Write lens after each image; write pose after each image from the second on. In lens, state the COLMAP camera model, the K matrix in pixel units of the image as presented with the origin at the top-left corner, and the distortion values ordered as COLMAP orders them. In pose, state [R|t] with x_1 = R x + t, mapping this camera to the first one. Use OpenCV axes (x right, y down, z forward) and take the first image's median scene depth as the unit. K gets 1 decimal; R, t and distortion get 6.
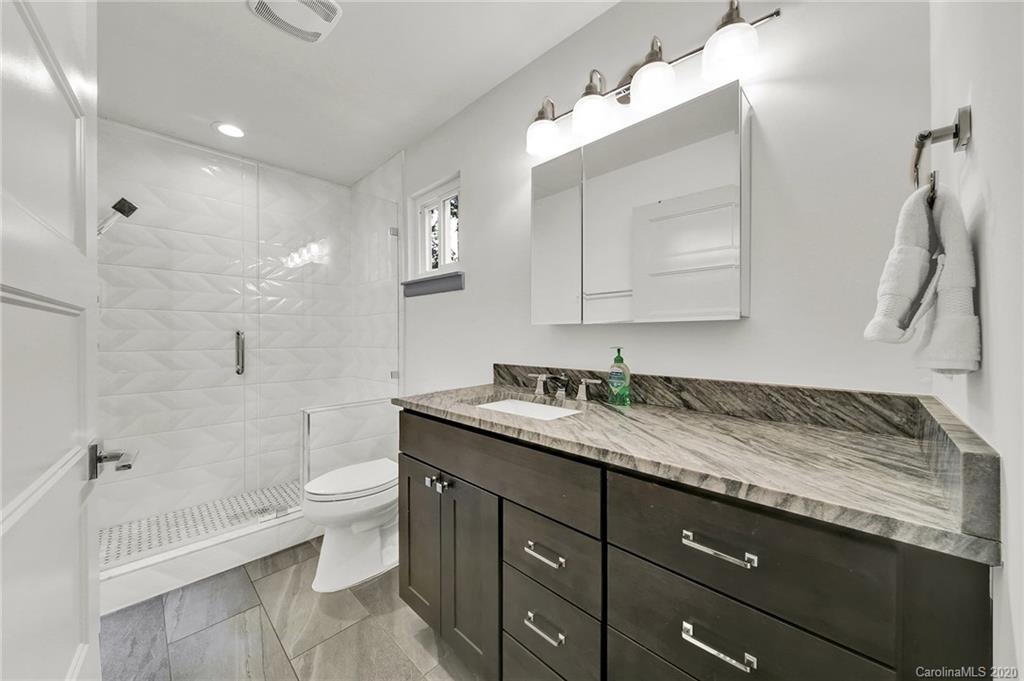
lens RADIAL K [[365.2, 0, 512.6], [0, 365.2, 339.4], [0, 0, 1]] dist [-0.002868, -0.000167]
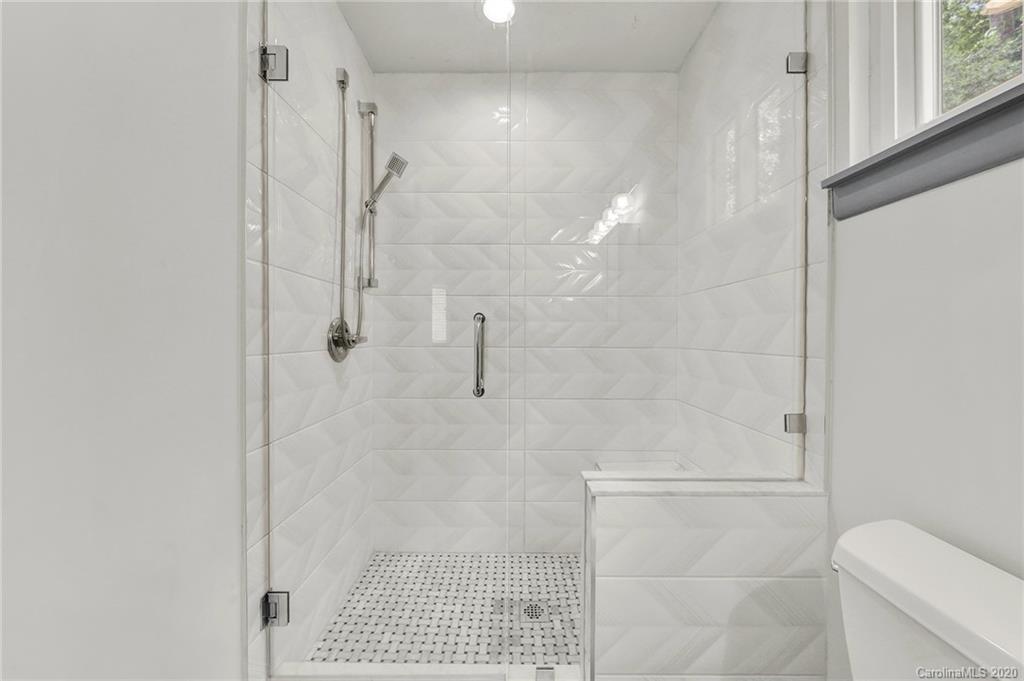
lens RADIAL K [[363.9, 0, 509.6], [0, 363.9, 331.4], [0, 0, 1]] dist [-0.001026, -0.000015]
pose [[0.682174, -0.001962, -0.731188, -0.236165], [-0.008829, 0.999901, -0.010920, 0.005468], [0.731137, 0.013905, 0.682089, 0.477699]]
